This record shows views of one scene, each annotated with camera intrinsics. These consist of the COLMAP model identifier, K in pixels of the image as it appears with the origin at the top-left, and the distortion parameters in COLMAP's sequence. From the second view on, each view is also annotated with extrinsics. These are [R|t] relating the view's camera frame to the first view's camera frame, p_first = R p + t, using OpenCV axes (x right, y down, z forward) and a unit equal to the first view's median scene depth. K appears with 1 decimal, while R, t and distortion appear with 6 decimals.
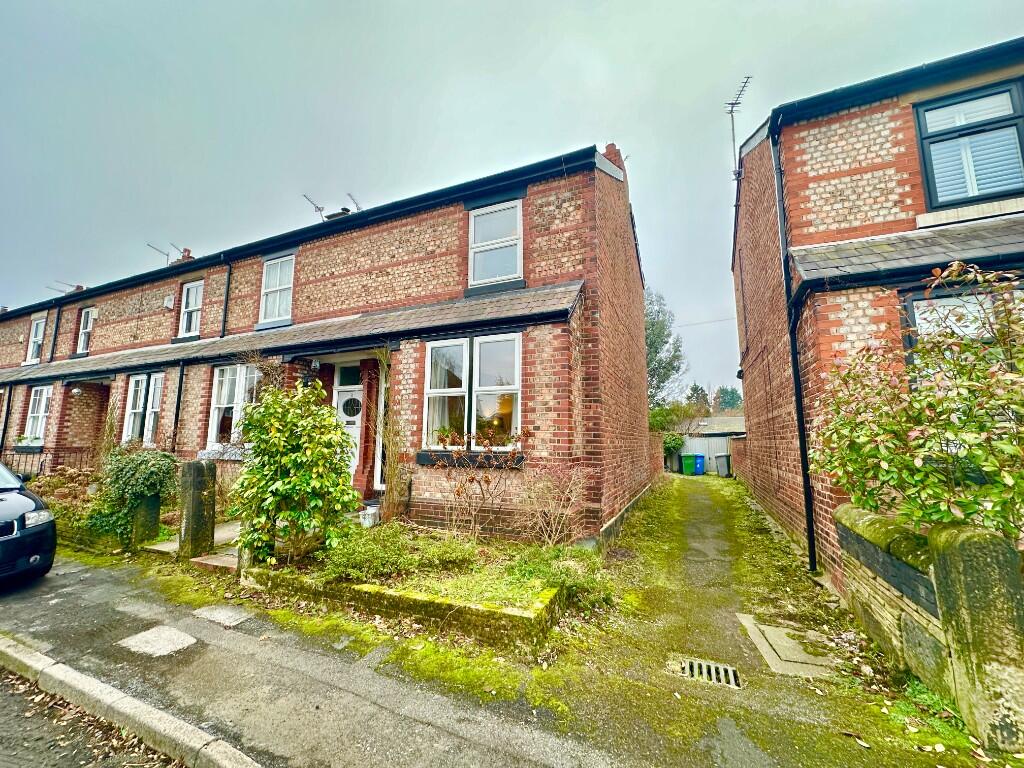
lens RADIAL K [[416.7, 0, 512.1], [0, 416.7, 382.9], [0, 0, 1]] dist [-0.000237, 0.000005]
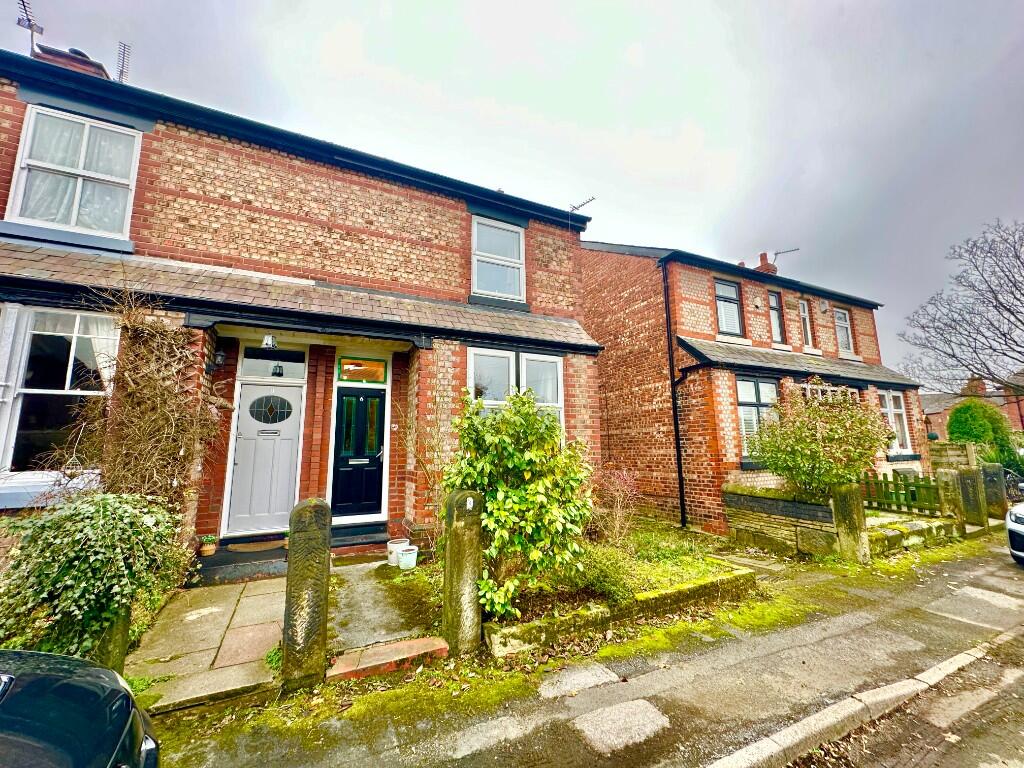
lens RADIAL K [[416.7, 0, 512.3], [0, 416.7, 382.9], [0, 0, 1]] dist [-0.000237, 0.000005]
pose [[0.638870, 0.110343, 0.761361, -0.824791], [-0.089222, 0.993609, -0.069135, 0.033977], [-0.764124, -0.023762, 0.644632, 0.341653]]
